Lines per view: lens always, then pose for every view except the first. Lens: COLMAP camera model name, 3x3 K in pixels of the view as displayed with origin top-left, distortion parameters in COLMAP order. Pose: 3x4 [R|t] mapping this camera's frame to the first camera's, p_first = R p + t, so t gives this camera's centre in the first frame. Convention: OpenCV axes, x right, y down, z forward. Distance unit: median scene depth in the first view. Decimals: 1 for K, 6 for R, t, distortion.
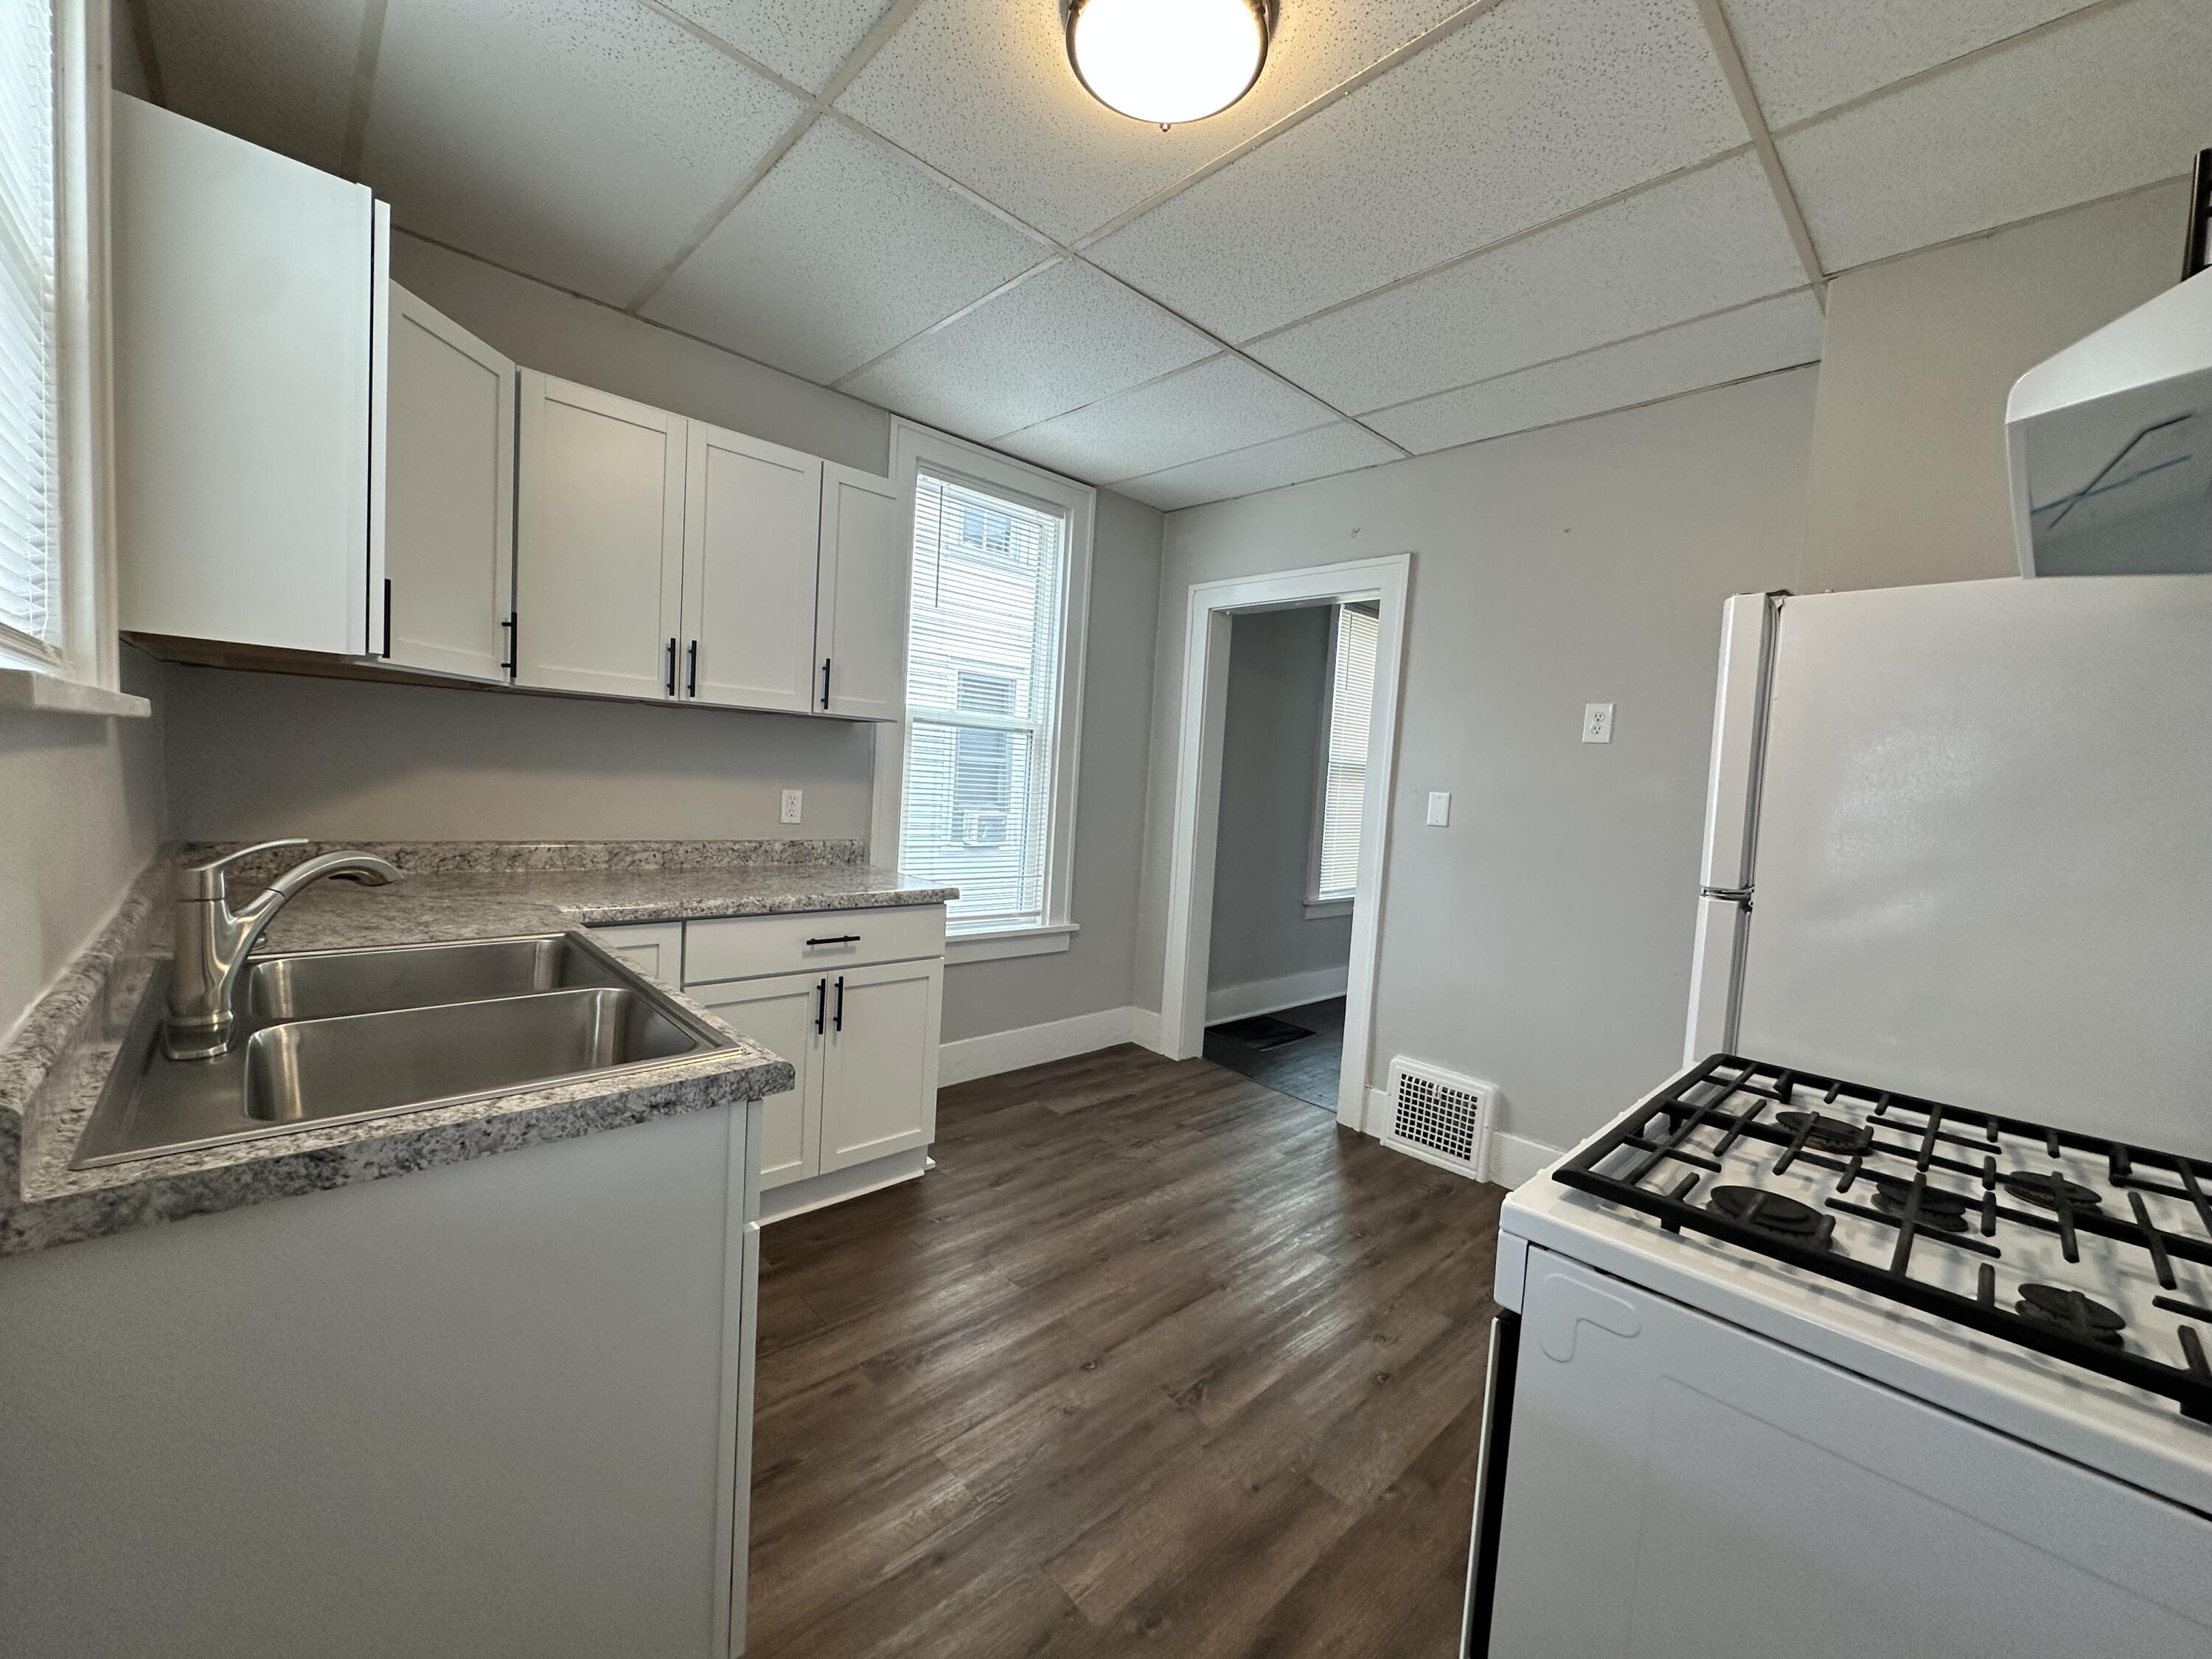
lens RADIAL K [[884.6, 0, 1100.2], [0, 884.6, 833.1], [0, 0, 1]] dist [-0.003158, 0.000132]
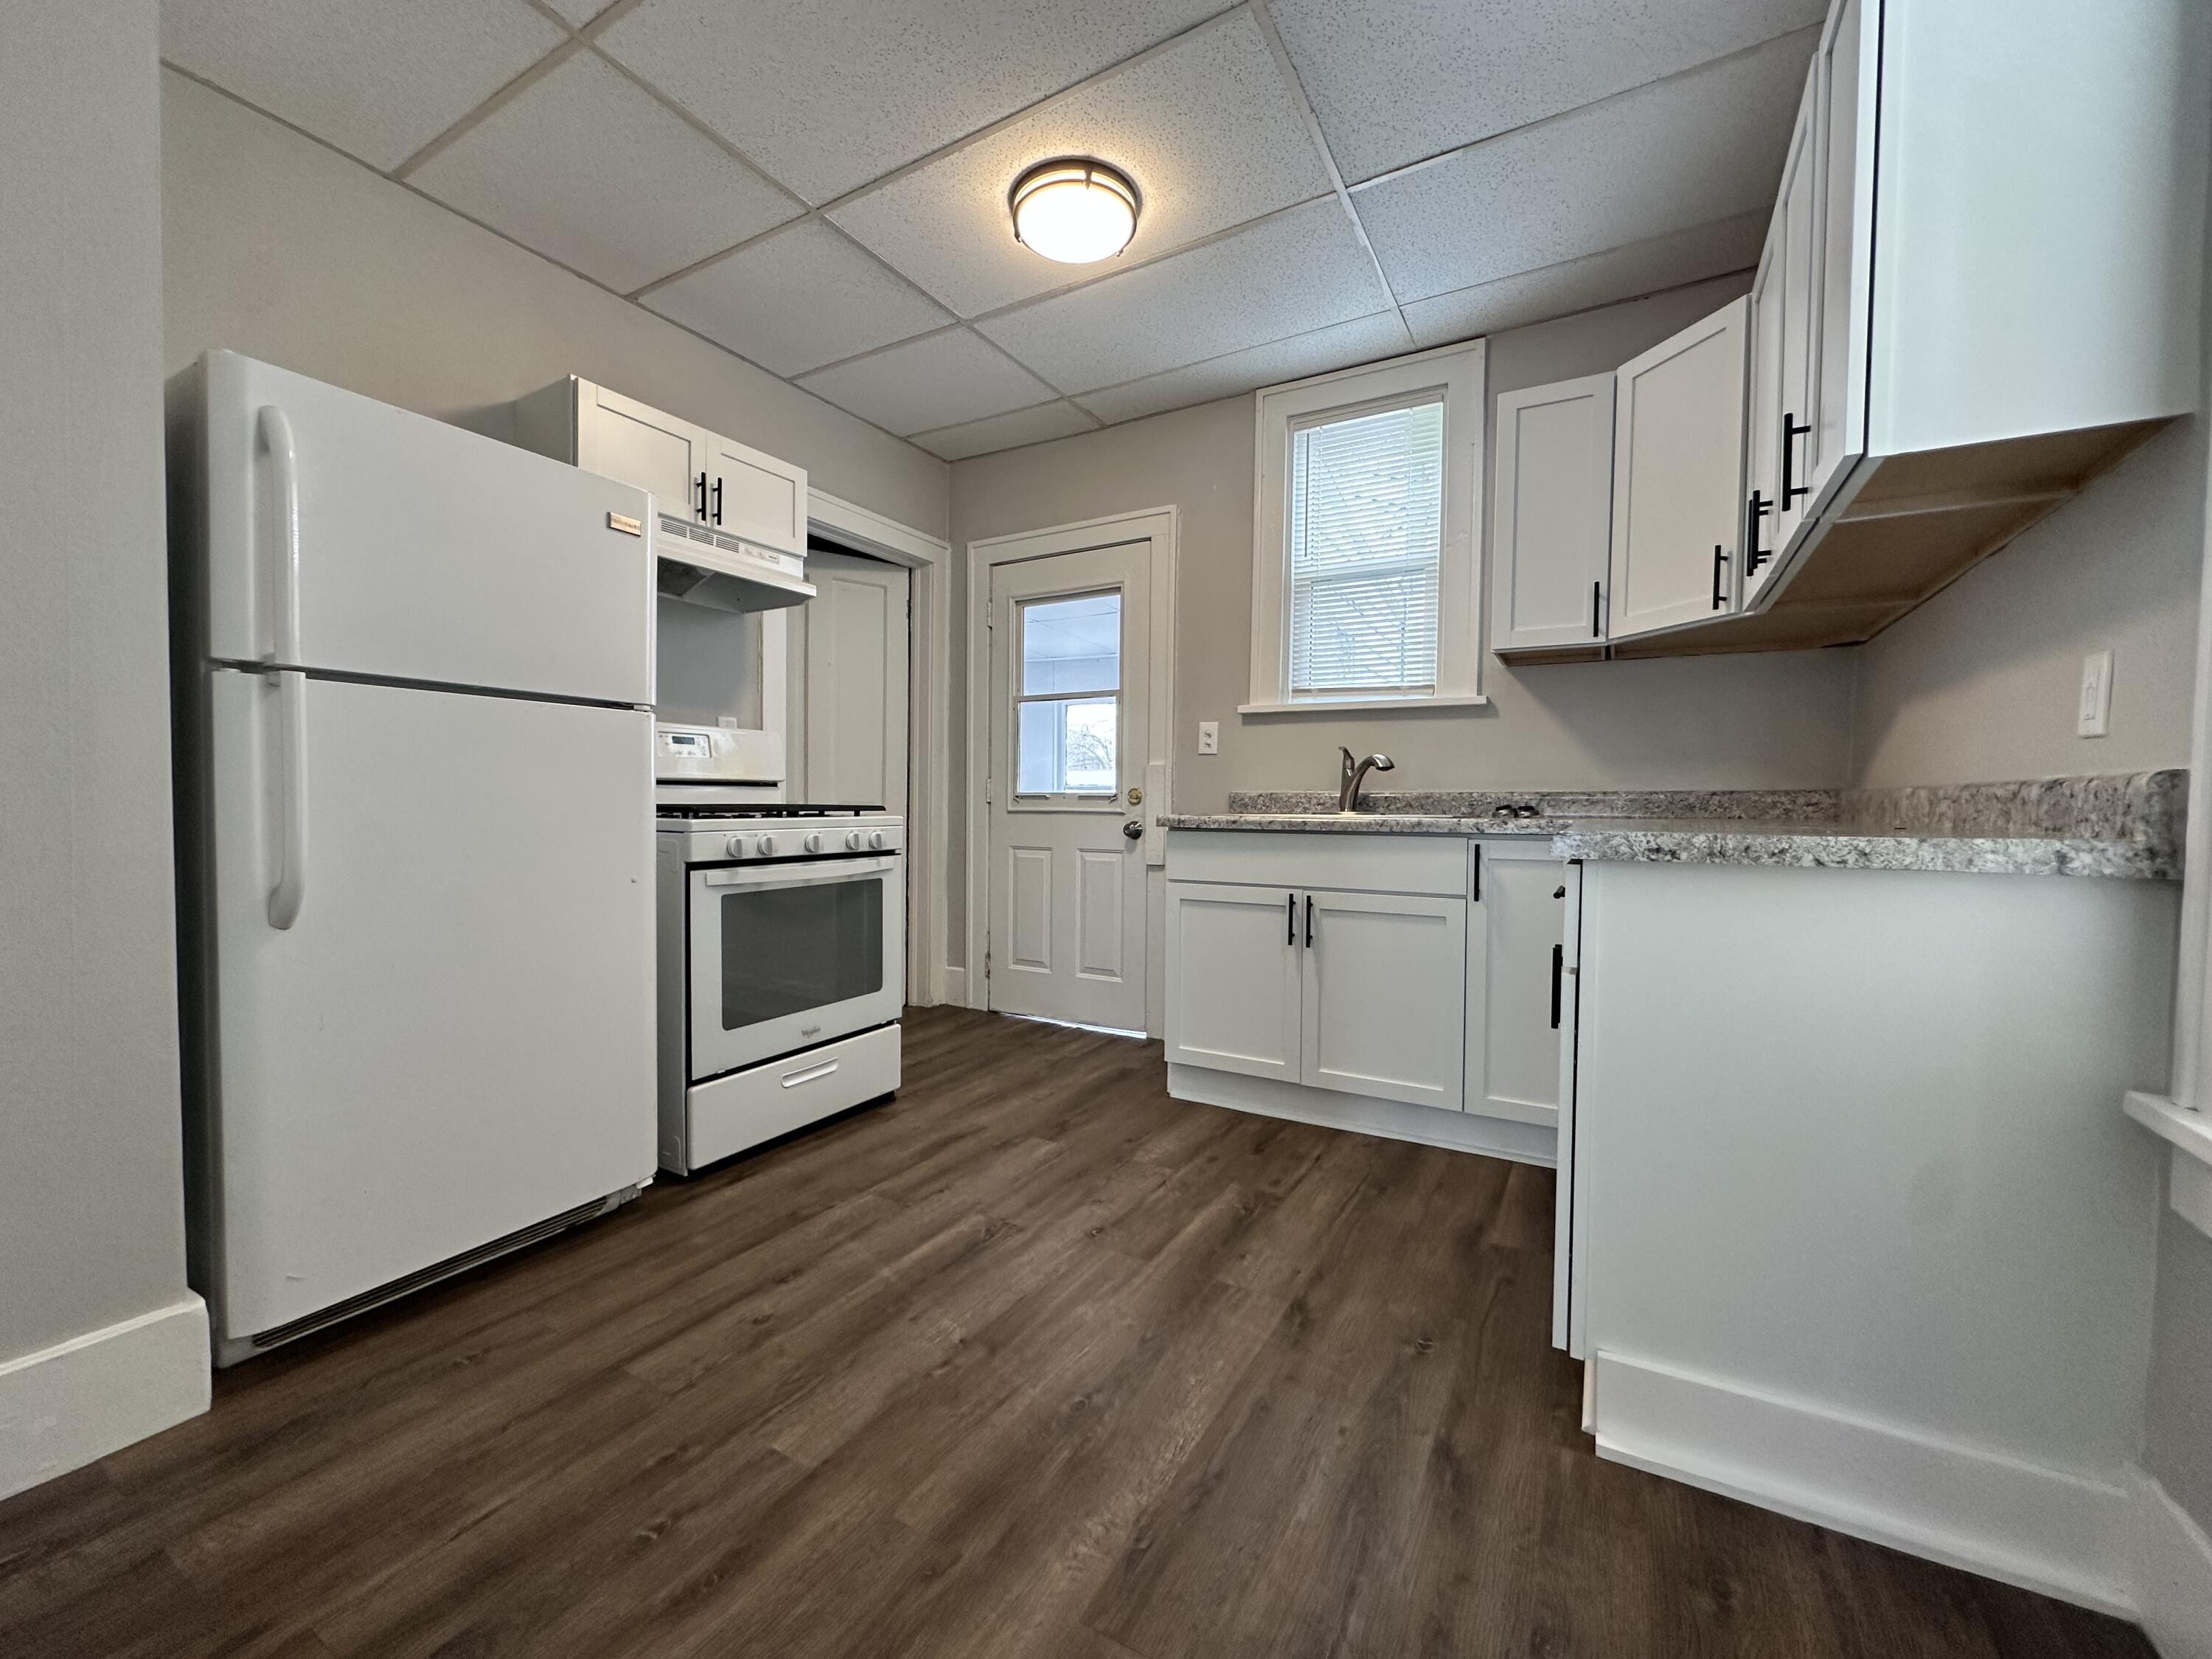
lens RADIAL K [[884.6, 0, 1096.2], [0, 884.6, 832.1], [0, 0, 1]] dist [-0.003158, 0.000132]
pose [[-0.958235, -0.061554, -0.279279, 0.317675], [-0.083754, 0.994146, 0.068255, 0.080323], [0.273443, 0.088795, -0.957781, 2.037385]]
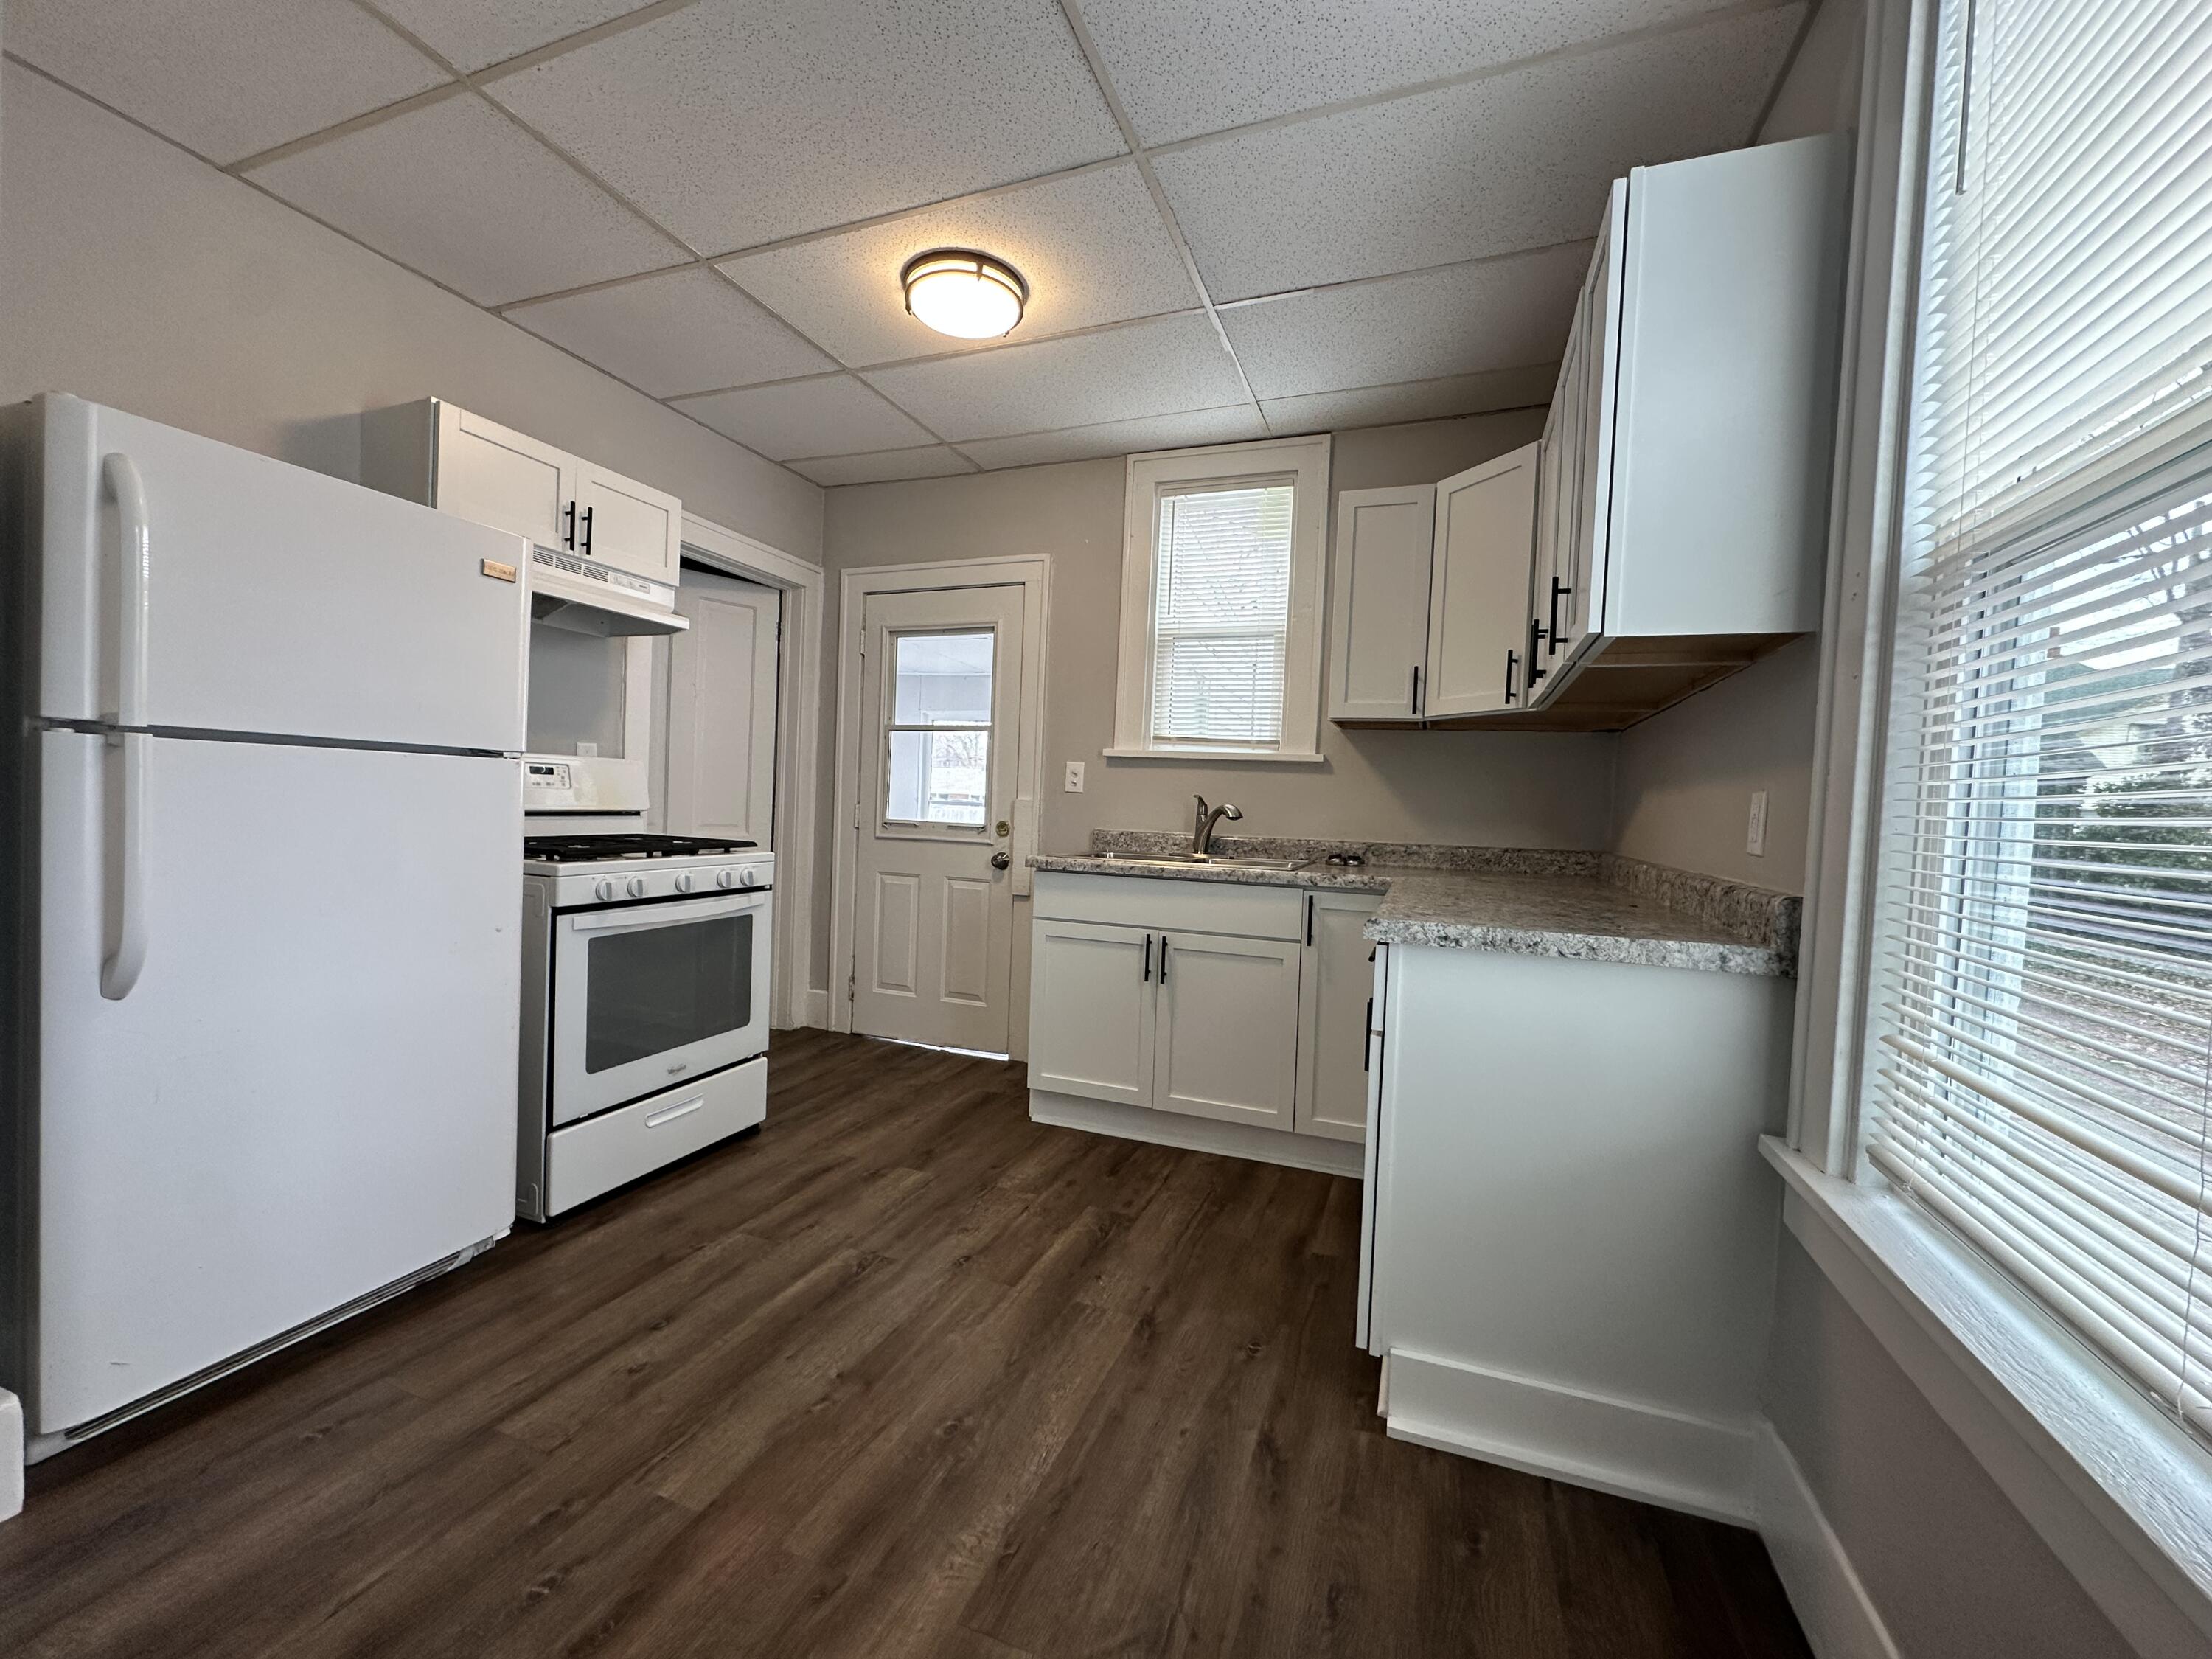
lens RADIAL K [[884.6, 0, 1098.4], [0, 884.6, 832.1], [0, 0, 1]] dist [-0.003158, 0.000132]
pose [[-0.898663, -0.083079, -0.430701, 0.372079], [-0.118277, 0.991426, 0.055548, -0.000733], [0.422393, 0.100861, -0.900784, 2.105876]]
